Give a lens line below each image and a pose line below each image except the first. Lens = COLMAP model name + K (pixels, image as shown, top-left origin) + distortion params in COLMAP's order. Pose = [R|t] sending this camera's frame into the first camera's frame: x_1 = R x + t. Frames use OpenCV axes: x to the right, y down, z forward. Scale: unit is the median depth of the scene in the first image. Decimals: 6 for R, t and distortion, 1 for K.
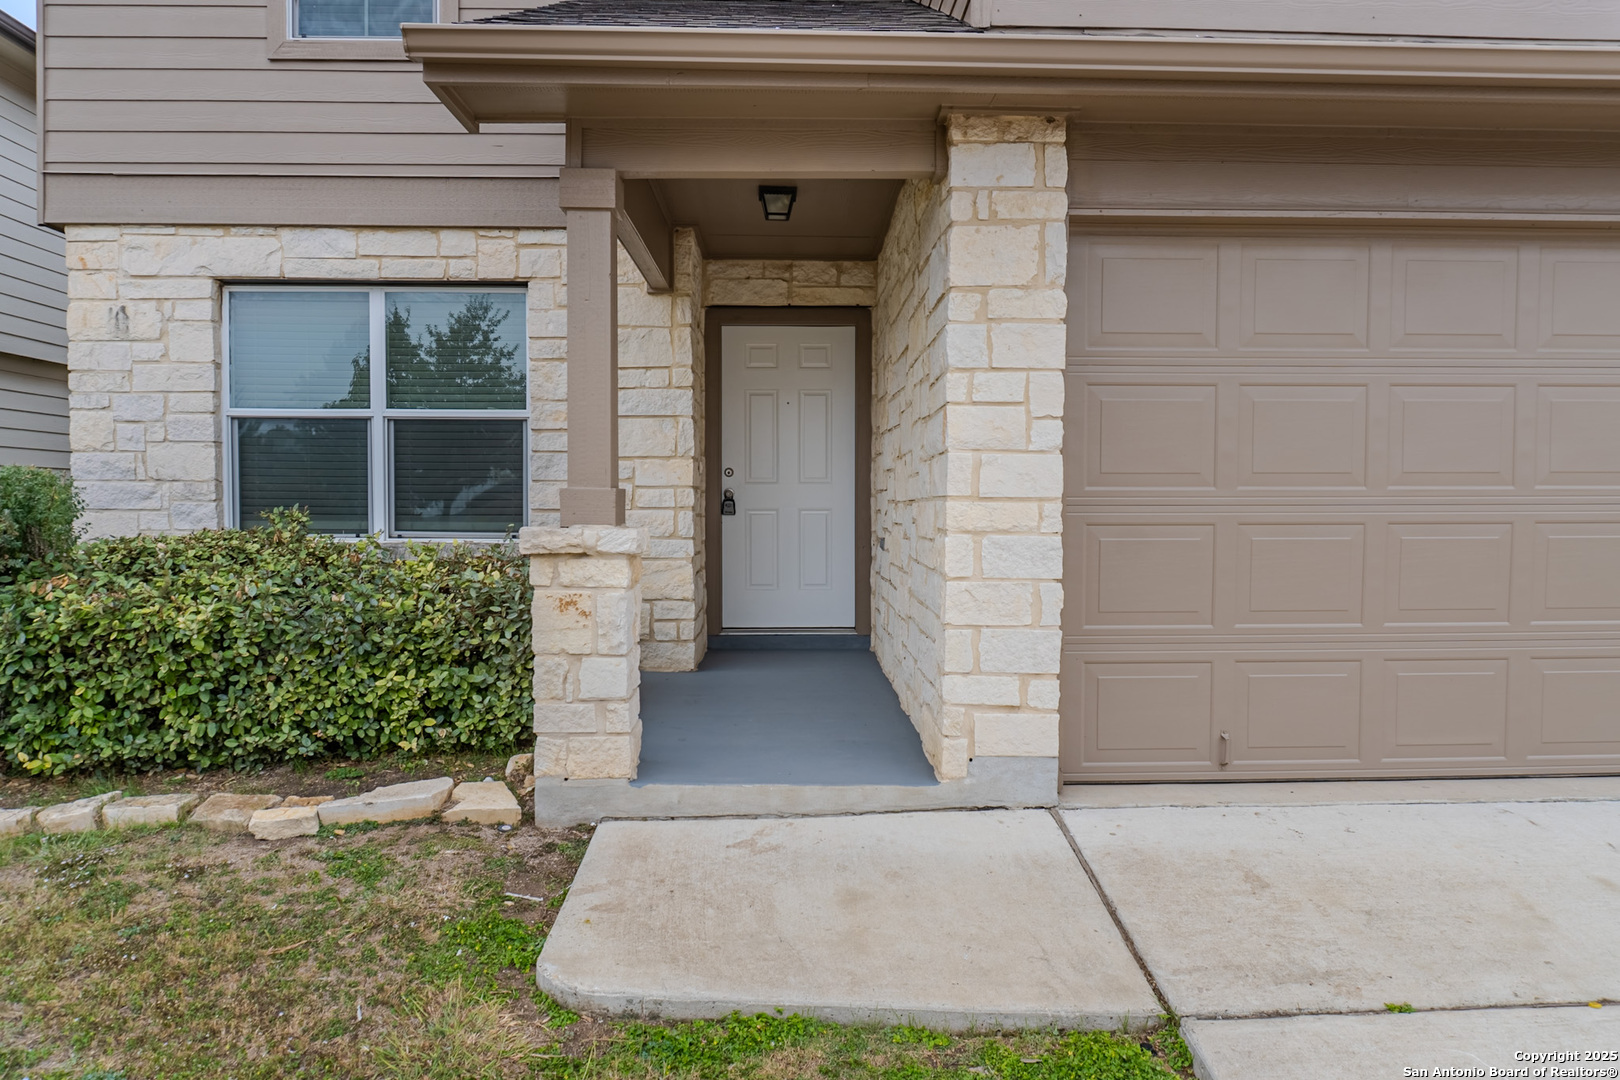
lens RADIAL K [[1068.1, 0, 810.0], [0, 1068.1, 540.0], [0, 0, 1]] dist [-0.044597, 0.002063]
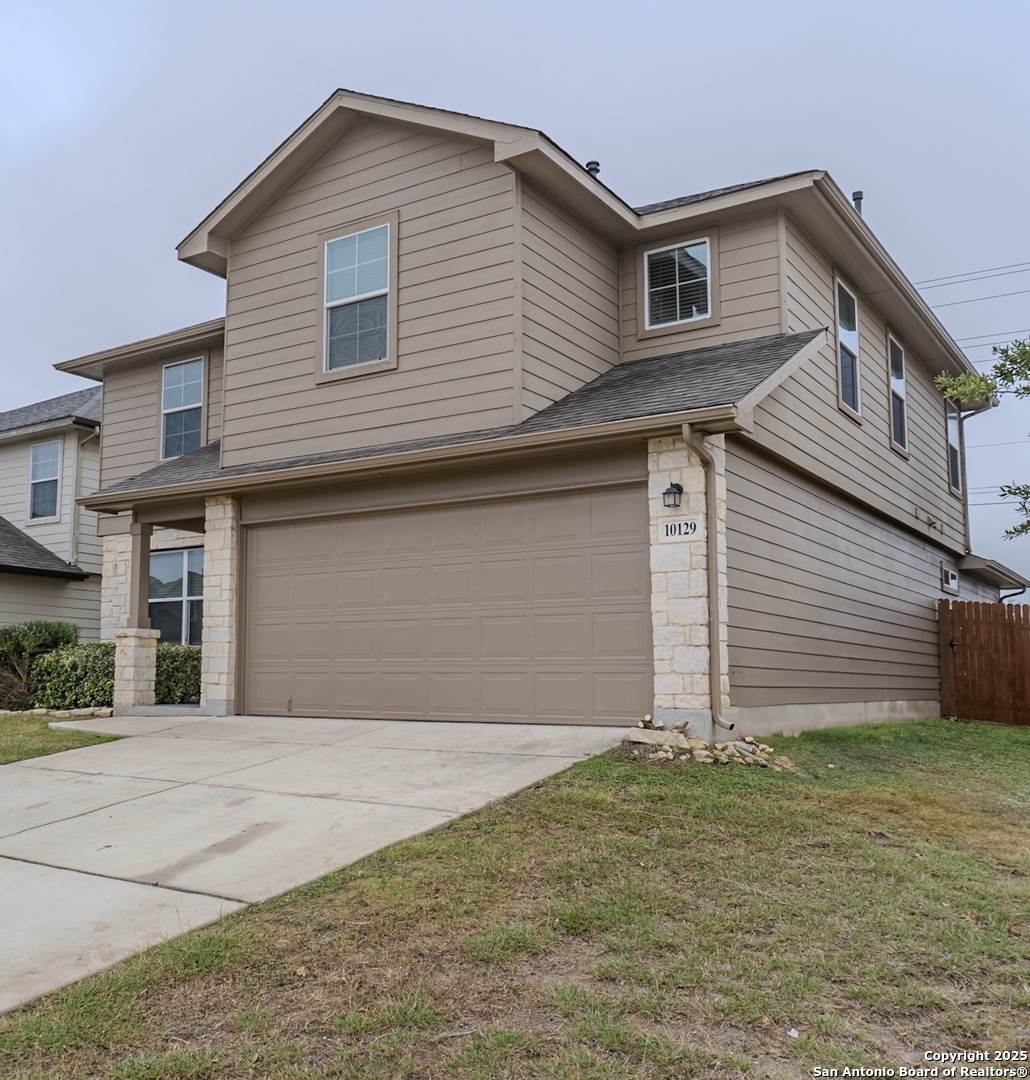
lens RADIAL K [[1149.3, 0, 515.0], [0, 1149.3, 540.0], [0, 0, 1]] dist [-0.110782, 0.002226]
pose [[0.836198, -0.073177, -0.543524, 2.544964], [-0.020814, 0.986110, -0.164785, 0.253372], [0.548033, 0.149106, 0.823060, -1.208498]]
